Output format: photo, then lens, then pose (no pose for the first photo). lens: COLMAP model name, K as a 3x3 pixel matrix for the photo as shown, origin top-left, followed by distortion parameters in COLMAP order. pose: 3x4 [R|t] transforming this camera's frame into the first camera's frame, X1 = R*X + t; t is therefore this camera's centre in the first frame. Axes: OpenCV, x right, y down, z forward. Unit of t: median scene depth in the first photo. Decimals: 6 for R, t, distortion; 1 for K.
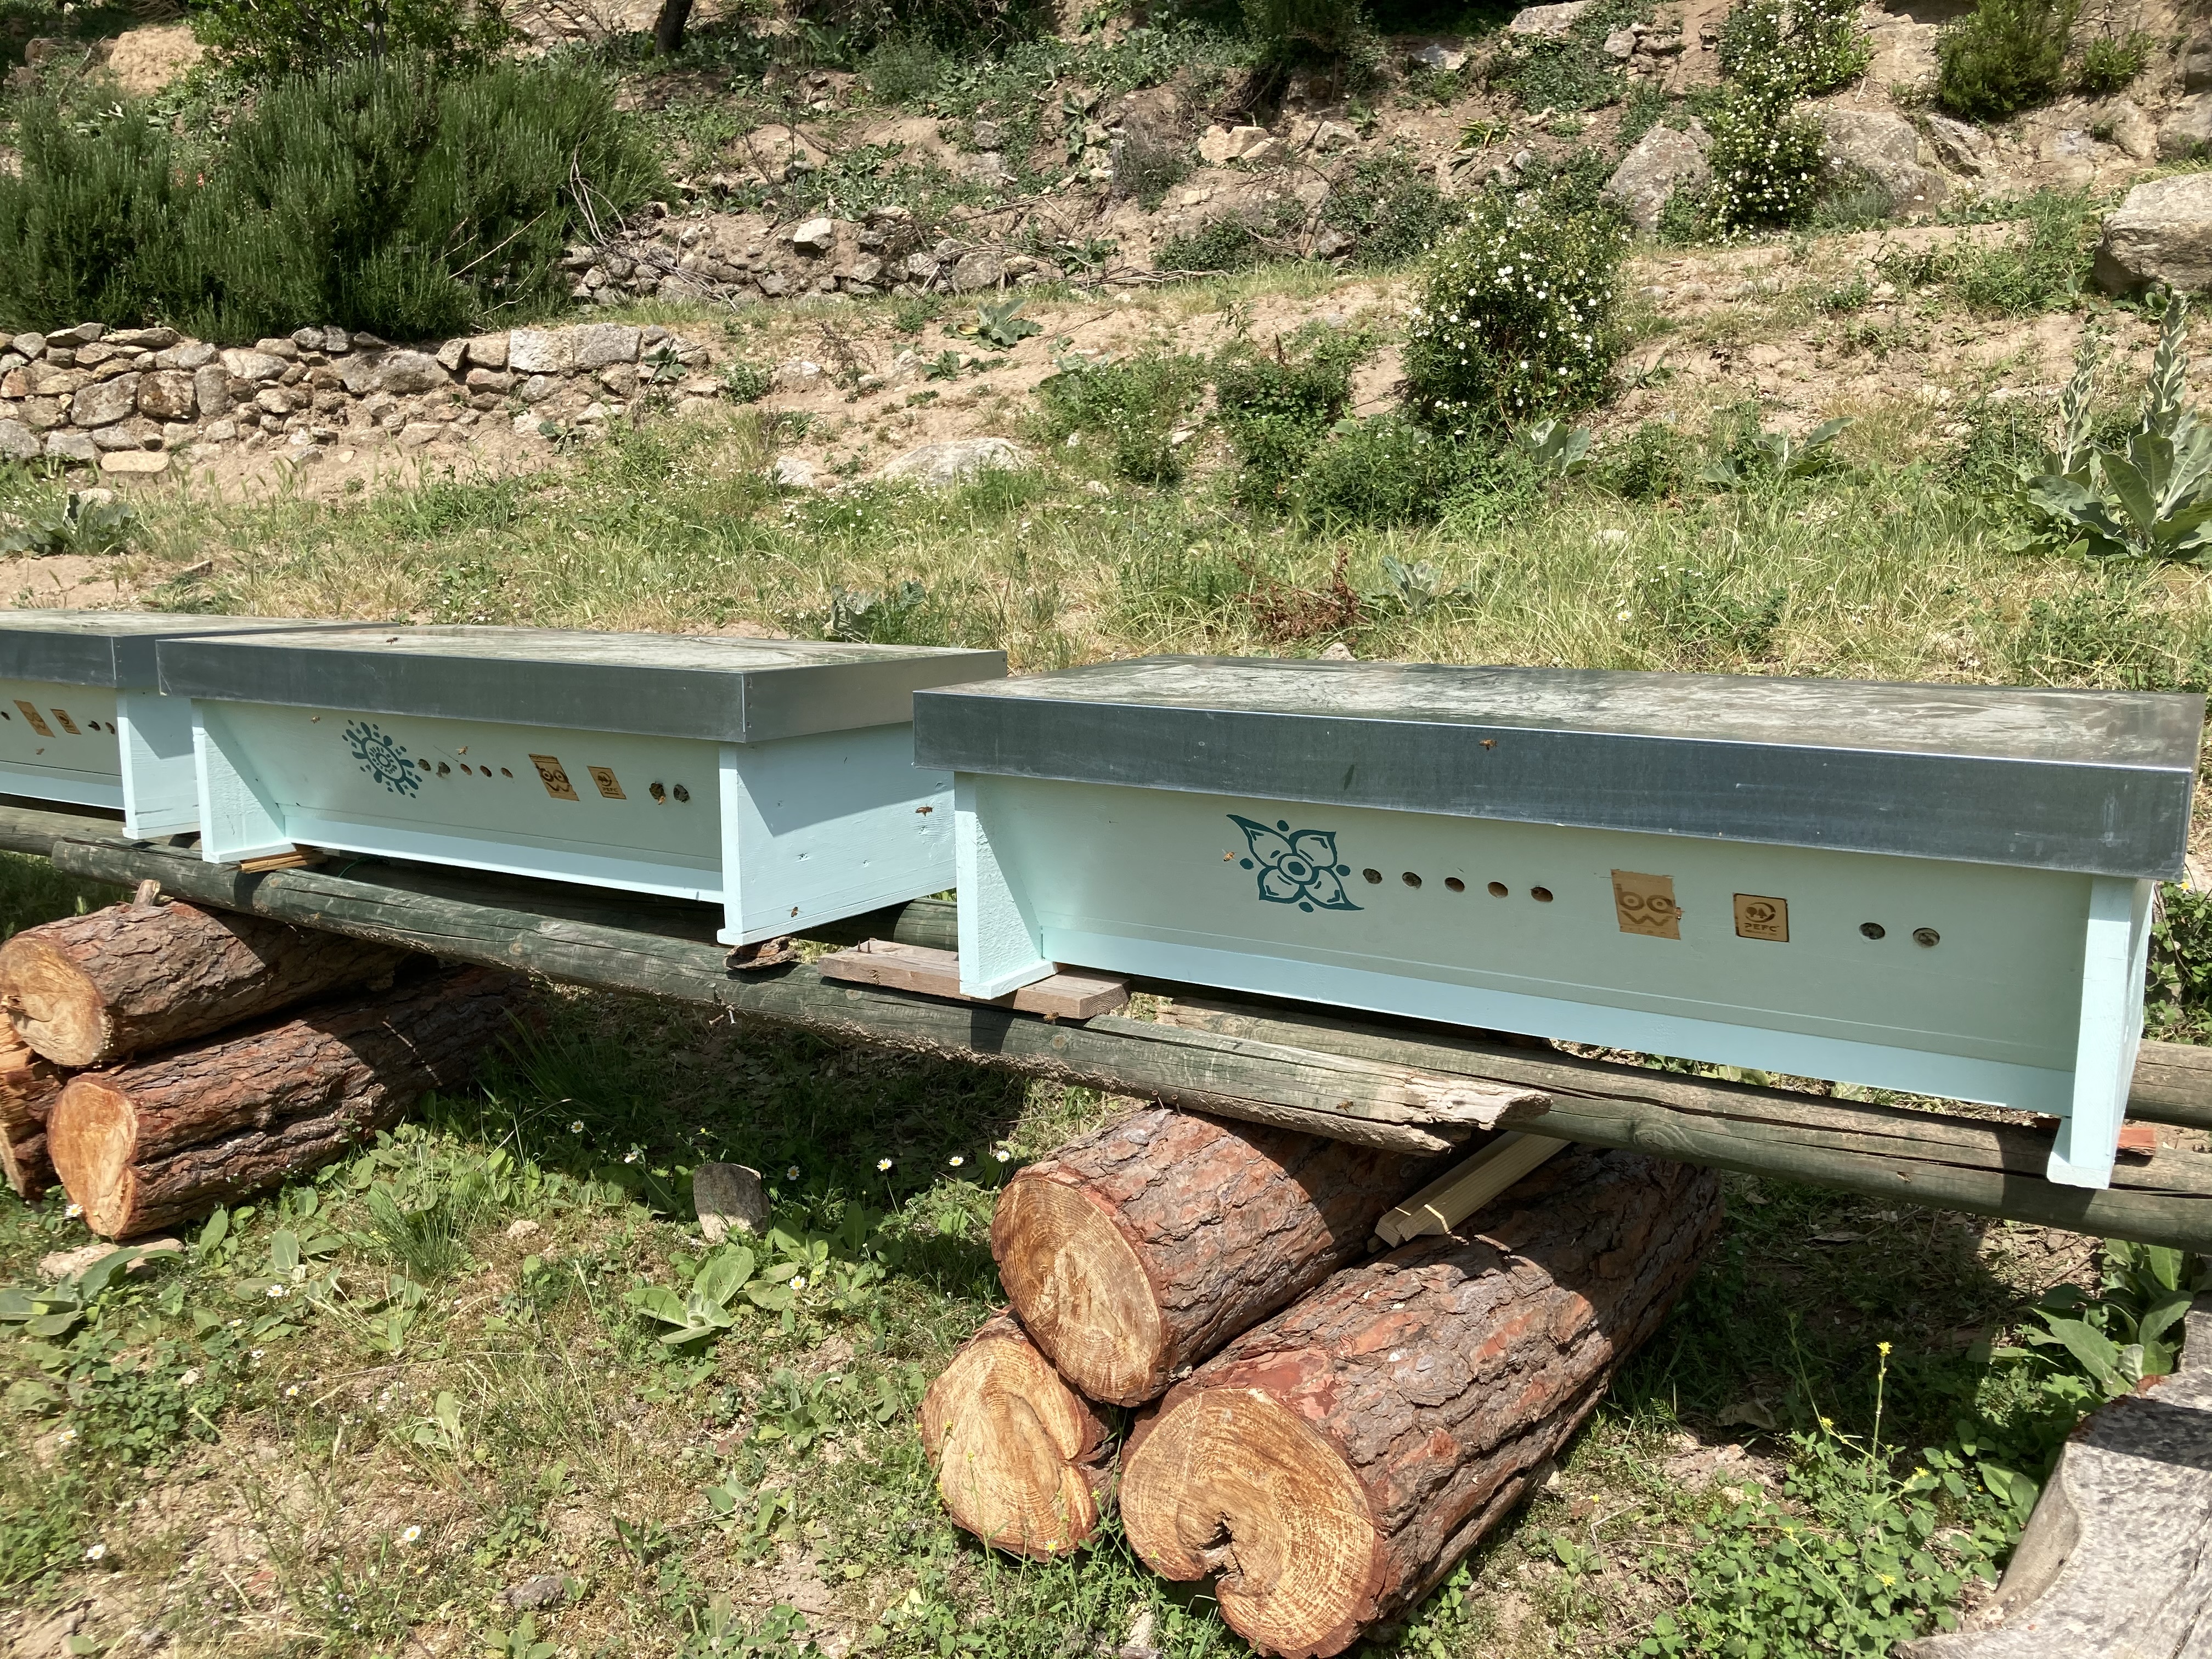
lens RADIAL K [[1948.9, 0, 1106.0], [0, 1948.9, 829.5], [0, 0, 1]] dist [-0.004145, 0.102959]
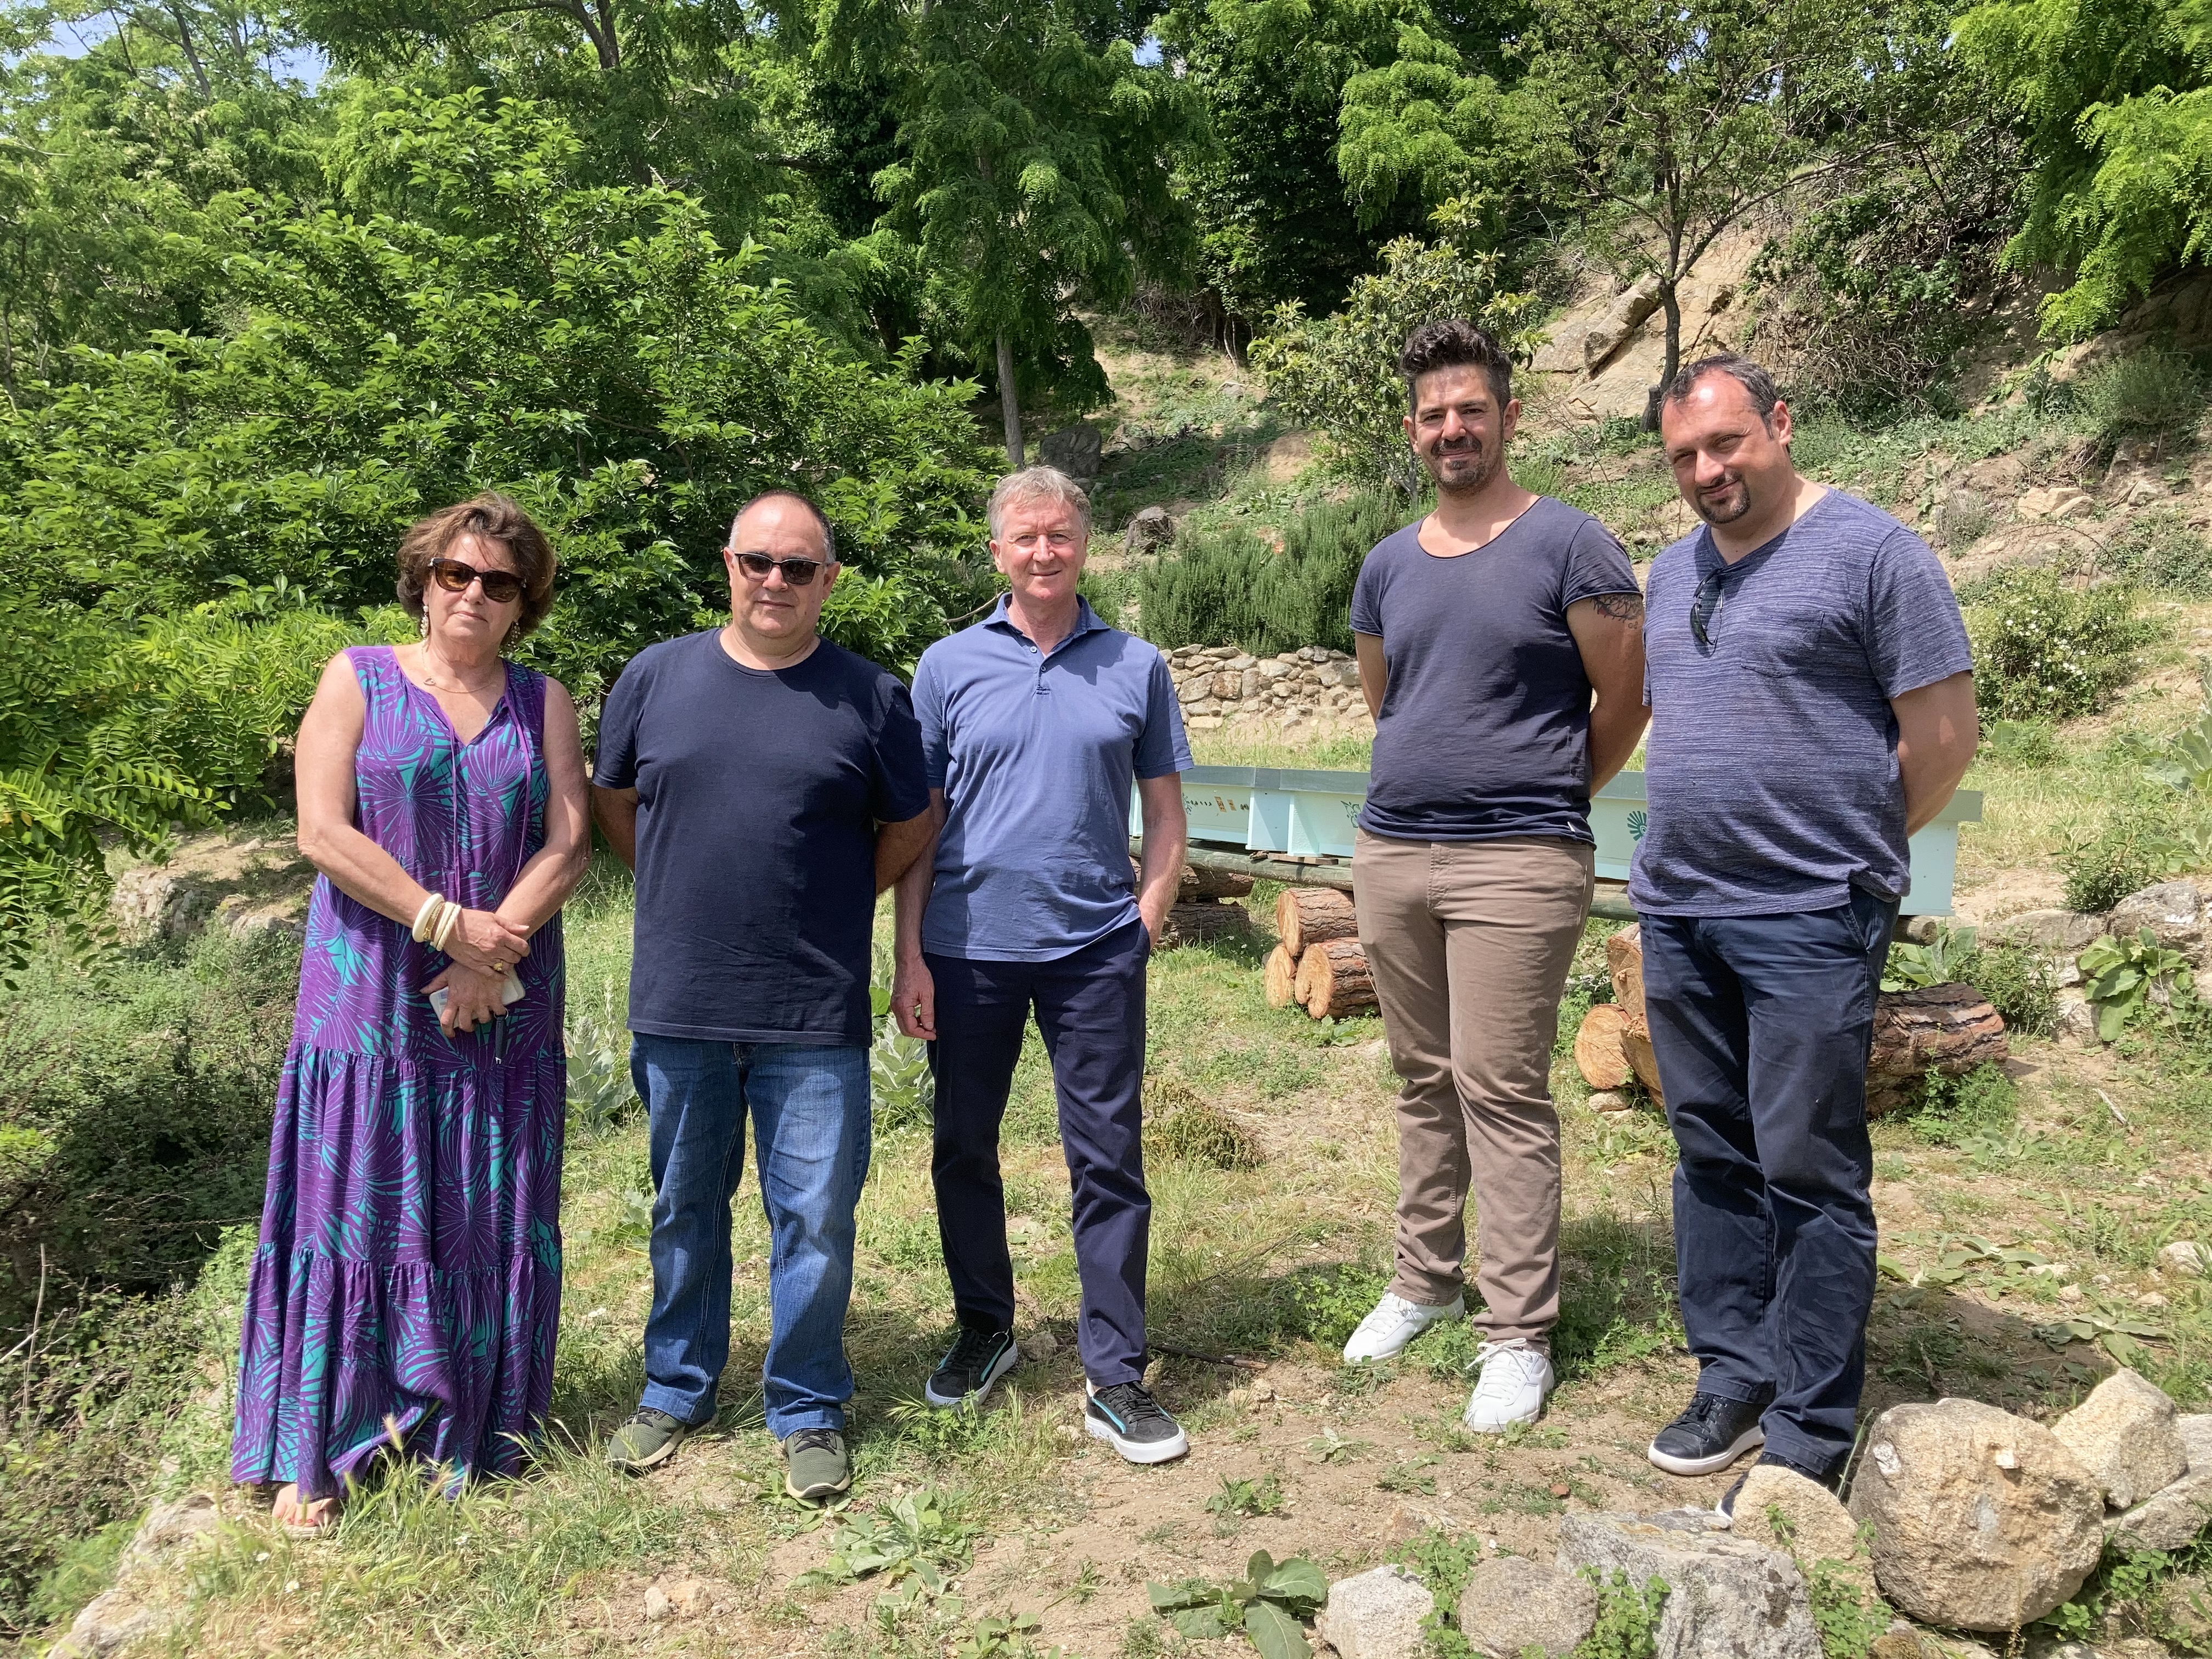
lens RADIAL K [[1948.9, 0, 1106.0], [0, 1948.9, 829.5], [0, 0, 1]] dist [-0.004145, 0.102959]
pose [[0.853314, 0.061886, -0.517712, 0.228433], [-0.136750, 0.984735, -0.107684, 0.071695], [0.503145, 0.162685, 0.848751, -0.340912]]
